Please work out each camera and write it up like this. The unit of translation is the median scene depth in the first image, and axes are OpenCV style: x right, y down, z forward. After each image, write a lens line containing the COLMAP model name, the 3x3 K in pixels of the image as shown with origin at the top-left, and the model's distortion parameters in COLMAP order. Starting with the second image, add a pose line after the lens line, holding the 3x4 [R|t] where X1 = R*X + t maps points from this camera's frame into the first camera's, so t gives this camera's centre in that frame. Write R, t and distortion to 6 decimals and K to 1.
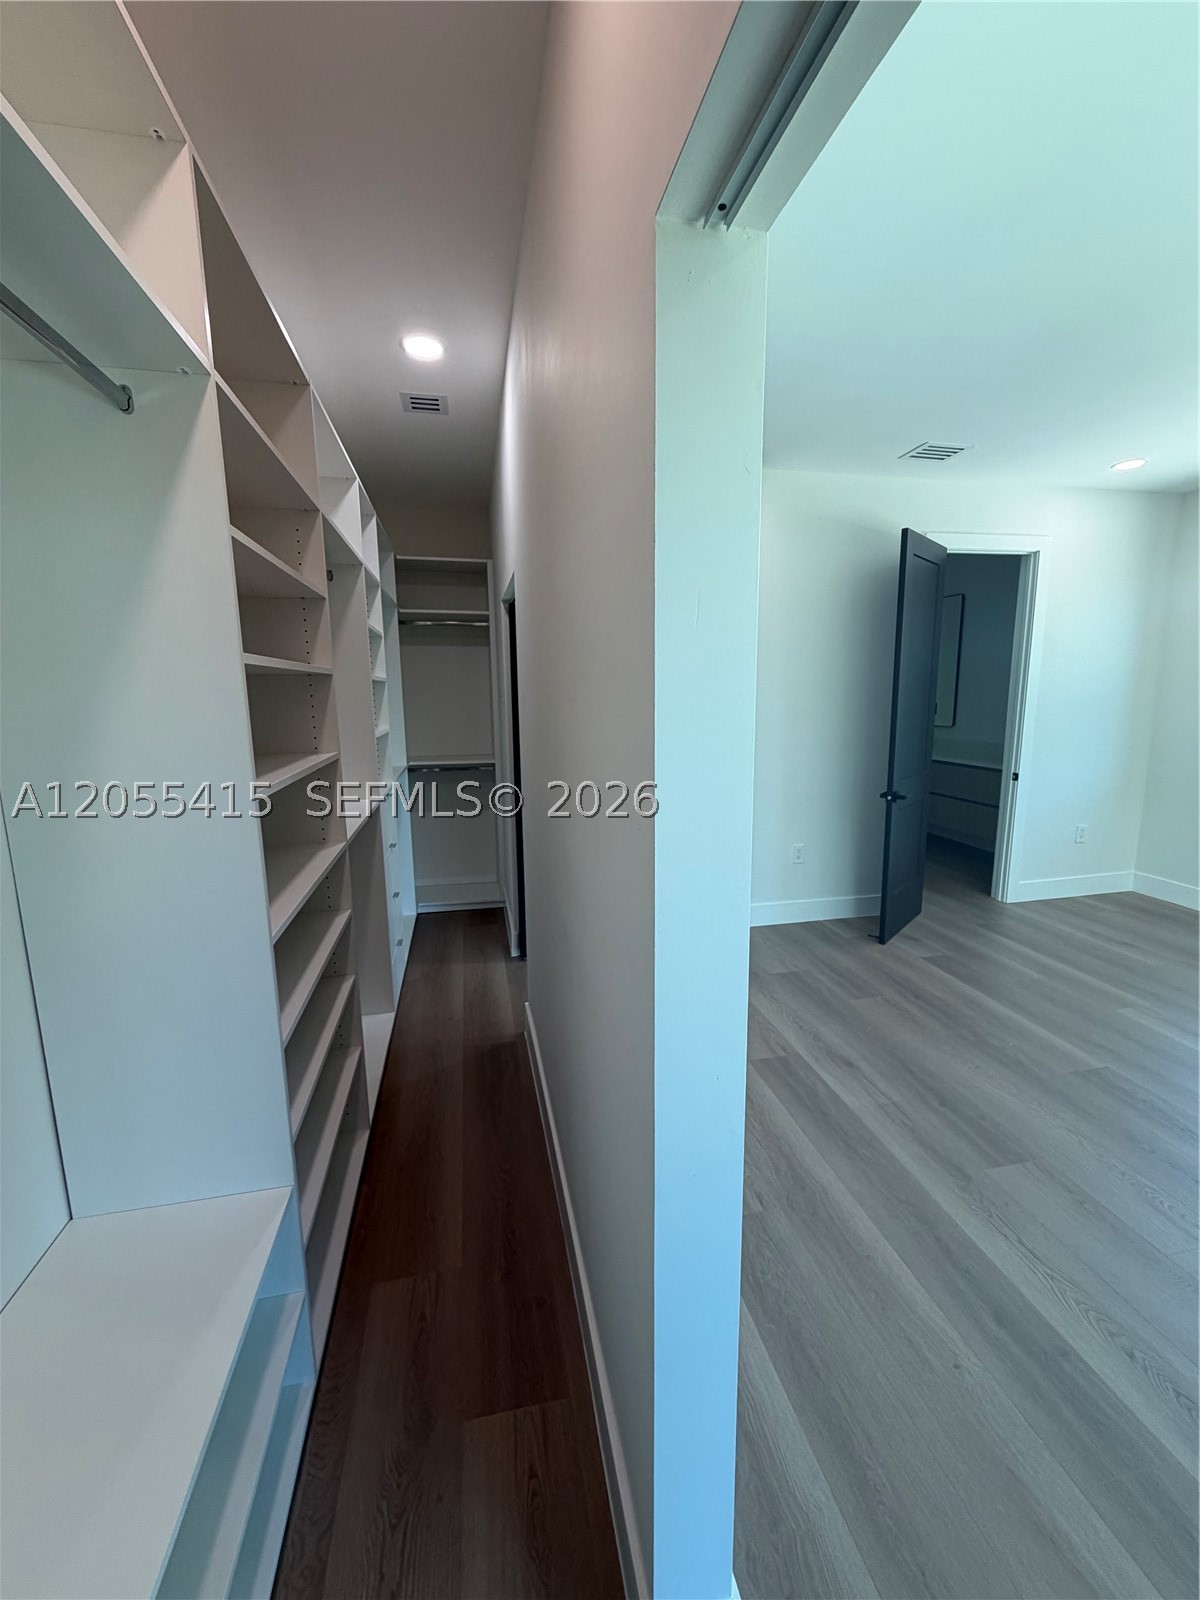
lens RADIAL K [[642.7, 0, 600.0], [0, 642.7, 800.0], [0, 0, 1]] dist [0.002882, 0.000452]
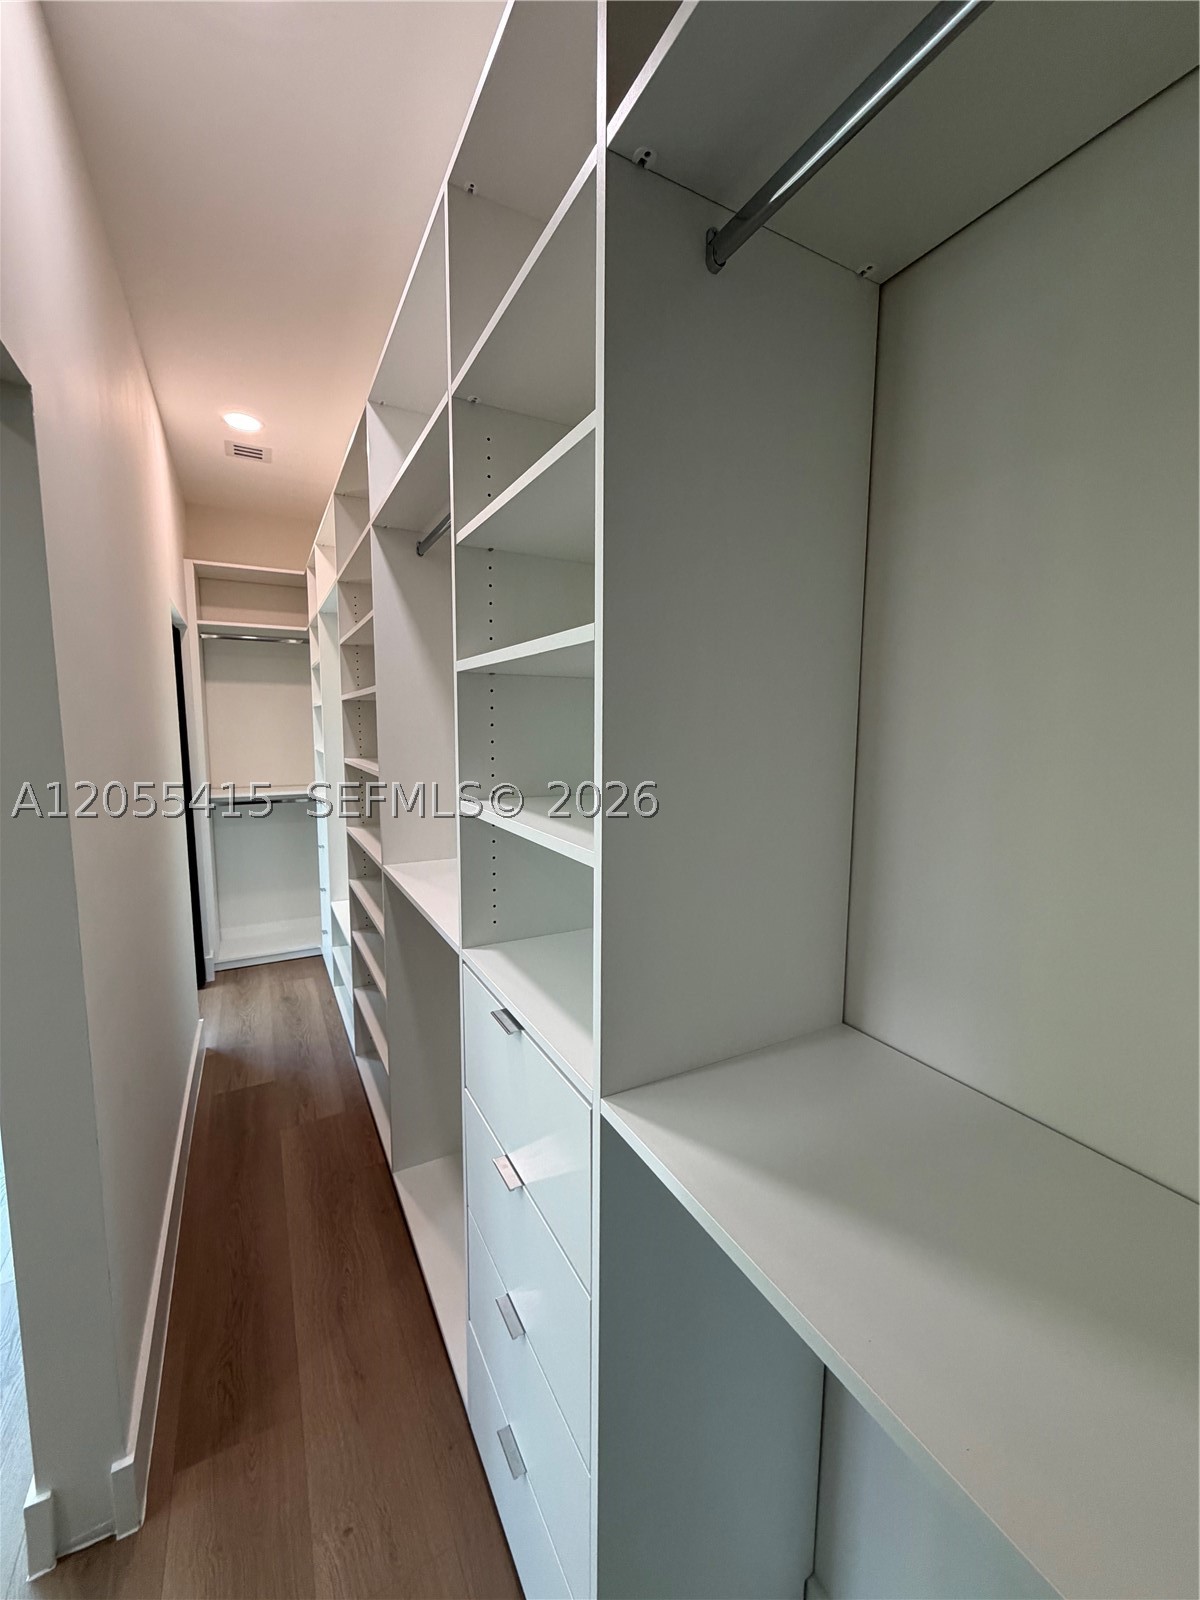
lens RADIAL K [[642.7, 0, 600.0], [0, 642.7, 800.0], [0, 0, 1]] dist [0.002882, 0.000452]
pose [[-0.957551, 0.038670, -0.285657, -0.339202], [-0.044389, 0.959361, 0.278670, -0.245266], [0.284824, 0.279521, -0.916921, 1.521097]]
